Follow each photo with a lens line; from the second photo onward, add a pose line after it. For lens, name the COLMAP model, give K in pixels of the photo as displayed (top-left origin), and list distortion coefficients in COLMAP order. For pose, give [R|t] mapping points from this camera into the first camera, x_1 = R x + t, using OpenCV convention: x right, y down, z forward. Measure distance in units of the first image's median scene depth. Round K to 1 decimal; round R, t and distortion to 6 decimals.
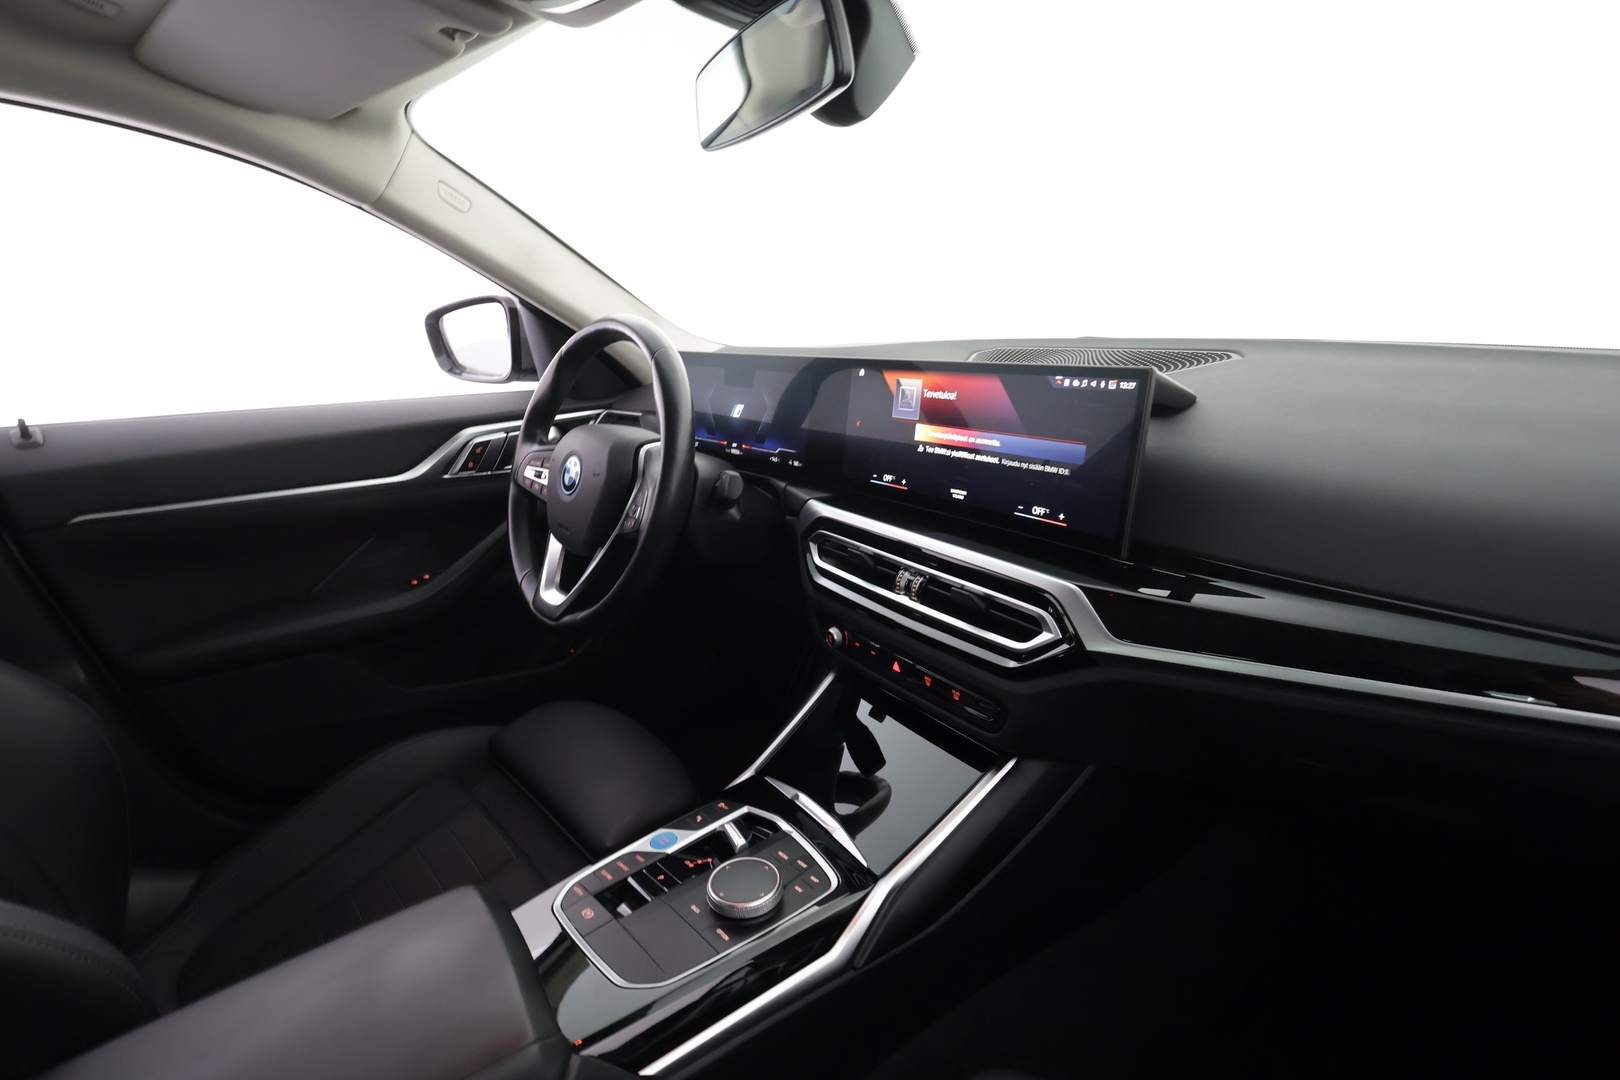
lens RADIAL K [[790.1, 0, 810.0], [0, 790.1, 540.0], [0, 0, 1]] dist [0.000740, 0.000098]
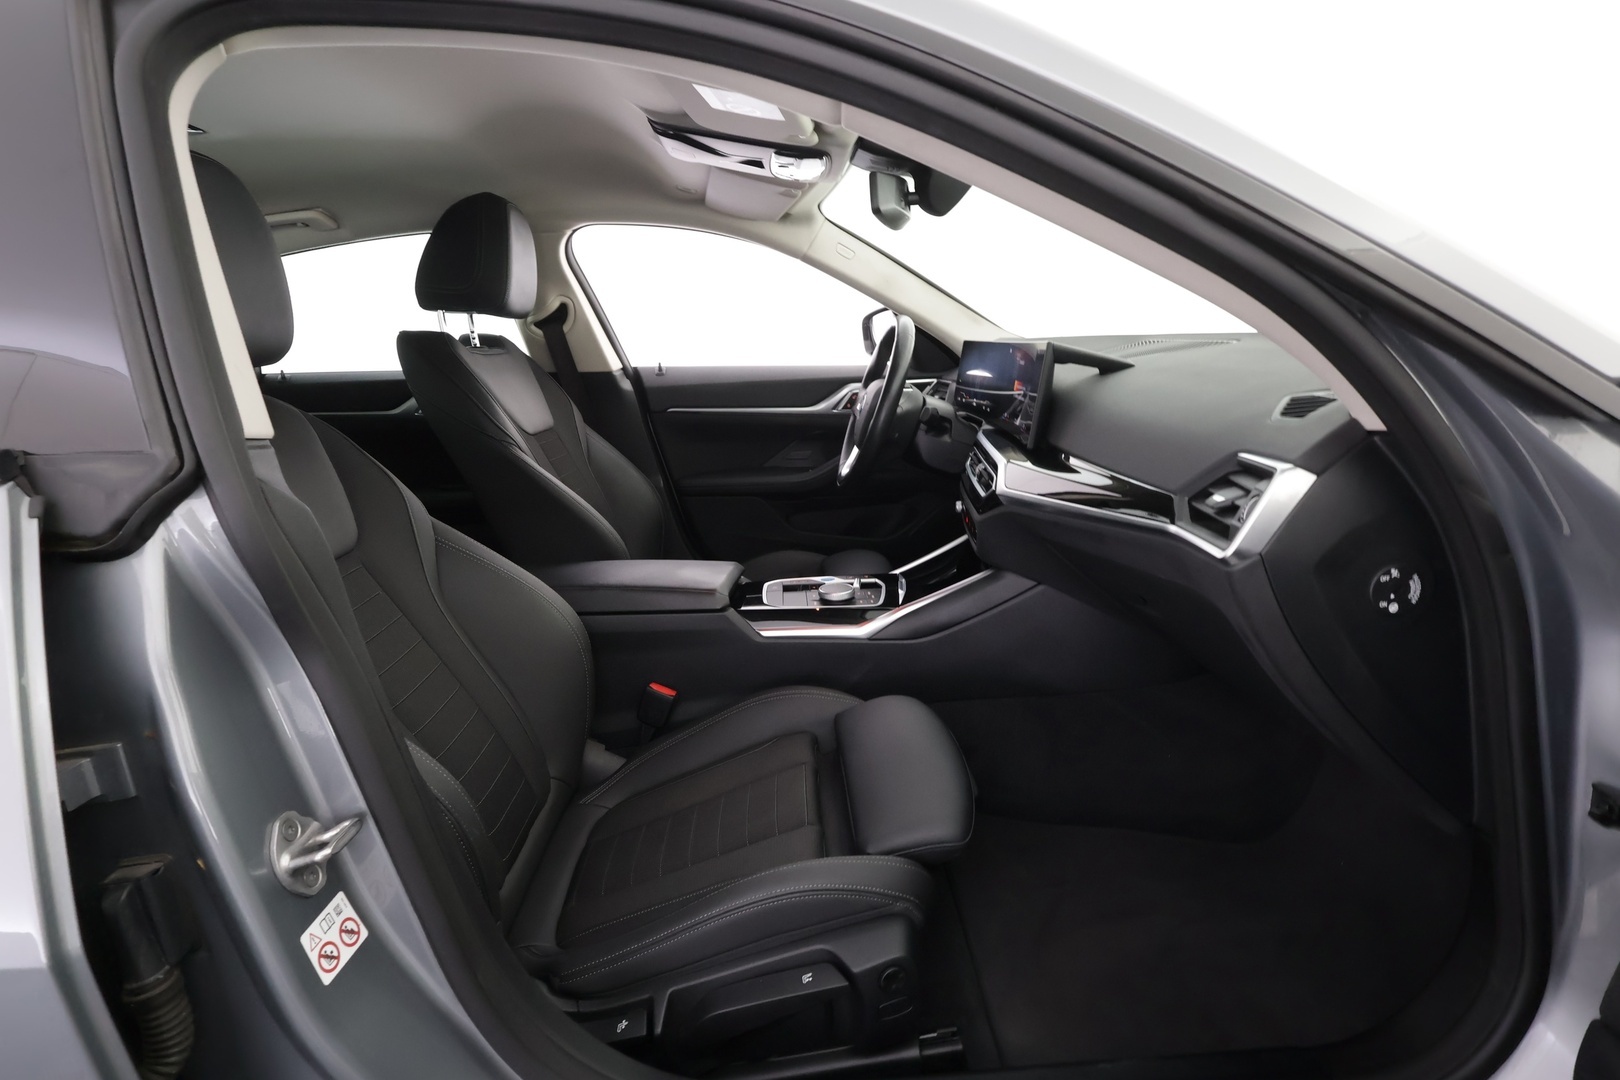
lens RADIAL K [[790.1, 0, 810.0], [0, 790.1, 540.0], [0, 0, 1]] dist [0.000740, 0.000098]
pose [[0.771690, 0.168662, -0.613228, 0.760438], [-0.171960, 0.983615, 0.054138, 0.139530], [0.612311, 0.063673, 0.788049, -0.456016]]
